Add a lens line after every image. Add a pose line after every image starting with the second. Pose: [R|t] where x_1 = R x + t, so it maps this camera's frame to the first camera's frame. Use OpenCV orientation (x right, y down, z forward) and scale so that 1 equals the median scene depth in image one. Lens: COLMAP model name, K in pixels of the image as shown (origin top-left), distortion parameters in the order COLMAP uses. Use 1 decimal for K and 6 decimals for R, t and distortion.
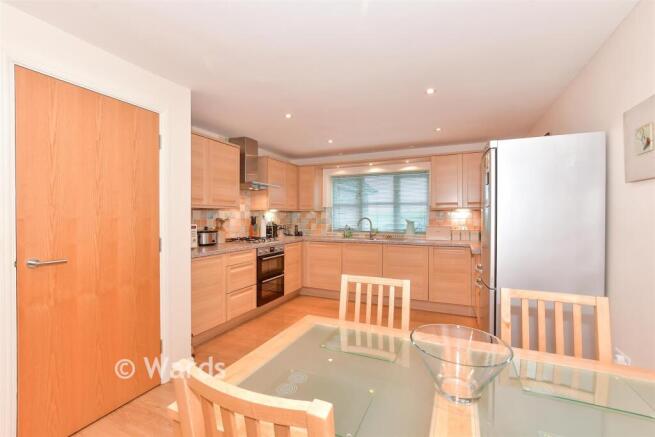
lens RADIAL K [[292.8, 0, 326.2], [0, 292.8, 218.8], [0, 0, 1]] dist [-0.005602, 0.000379]
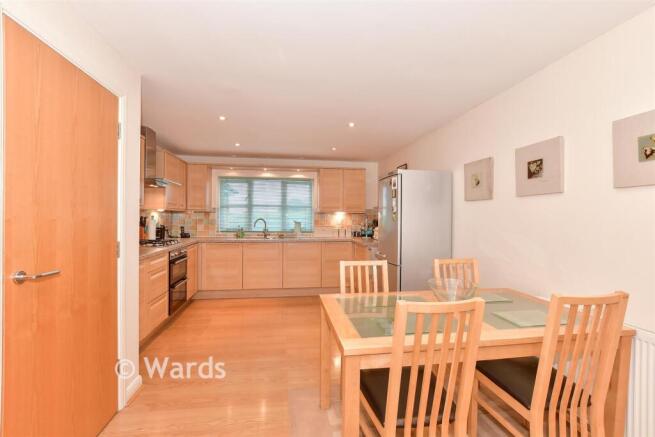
lens RADIAL K [[292.8, 0, 328.0], [0, 292.8, 217.9], [0, 0, 1]] dist [-0.005602, 0.000379]
pose [[0.831362, 0.005410, 0.555705, -0.258293], [-0.001874, 0.999974, -0.006931, 0.000319], [-0.555728, 0.004720, 0.831351, -0.030002]]
